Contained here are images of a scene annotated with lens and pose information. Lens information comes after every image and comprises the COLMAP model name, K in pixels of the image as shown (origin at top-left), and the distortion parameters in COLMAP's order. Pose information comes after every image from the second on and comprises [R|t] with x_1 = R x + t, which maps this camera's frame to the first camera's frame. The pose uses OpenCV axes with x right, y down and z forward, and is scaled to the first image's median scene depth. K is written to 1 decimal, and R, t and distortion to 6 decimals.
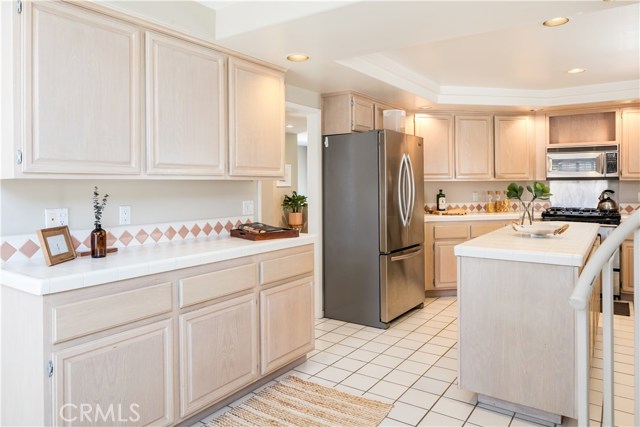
lens RADIAL K [[442.2, 0, 319.6], [0, 442.2, 214.7], [0, 0, 1]] dist [0.004628, -0.000062]
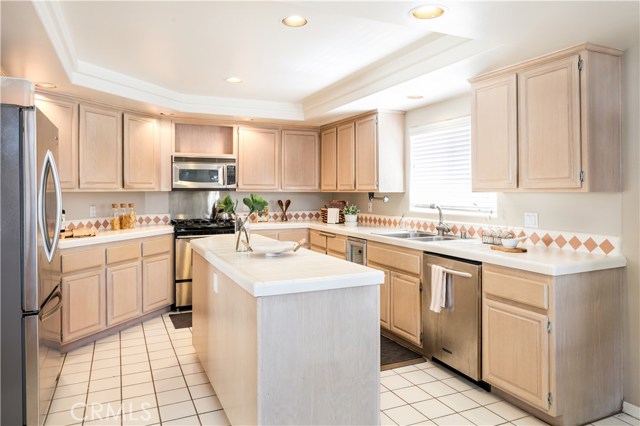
lens RADIAL K [[442.2, 0, 320.0], [0, 442.2, 209.3], [0, 0, 1]] dist [0.004628, -0.000062]
pose [[0.517449, -0.032311, 0.855104, -0.126968], [0.059340, 0.998236, 0.001811, -0.023749], [-0.853654, 0.049804, 0.518454, 0.267712]]
